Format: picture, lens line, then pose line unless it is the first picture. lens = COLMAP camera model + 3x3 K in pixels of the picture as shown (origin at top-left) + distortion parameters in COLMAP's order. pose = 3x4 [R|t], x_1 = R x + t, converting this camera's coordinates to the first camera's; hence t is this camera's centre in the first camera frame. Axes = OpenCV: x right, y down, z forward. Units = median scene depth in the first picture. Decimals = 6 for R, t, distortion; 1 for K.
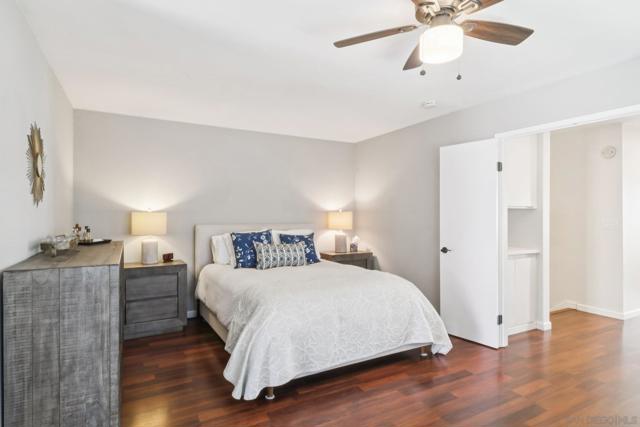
lens RADIAL K [[350.0, 0, 317.0], [0, 350.0, 211.5], [0, 0, 1]] dist [0.002550, -0.001315]
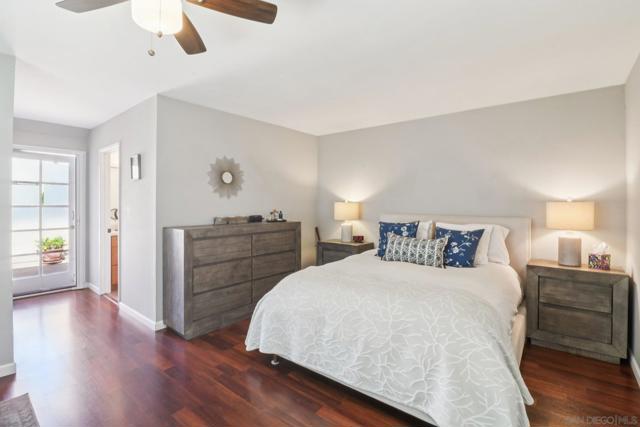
lens RADIAL K [[299.1, 0, 315.6], [0, 299.1, 206.5], [0, 0, 1]] dist [-0.001602, -0.000137]
pose [[0.376590, 0.004461, -0.926369, 0.502174], [-0.001694, 0.999990, 0.004127, 0.009659], [0.926378, 0.000015, 0.376594, 0.462675]]
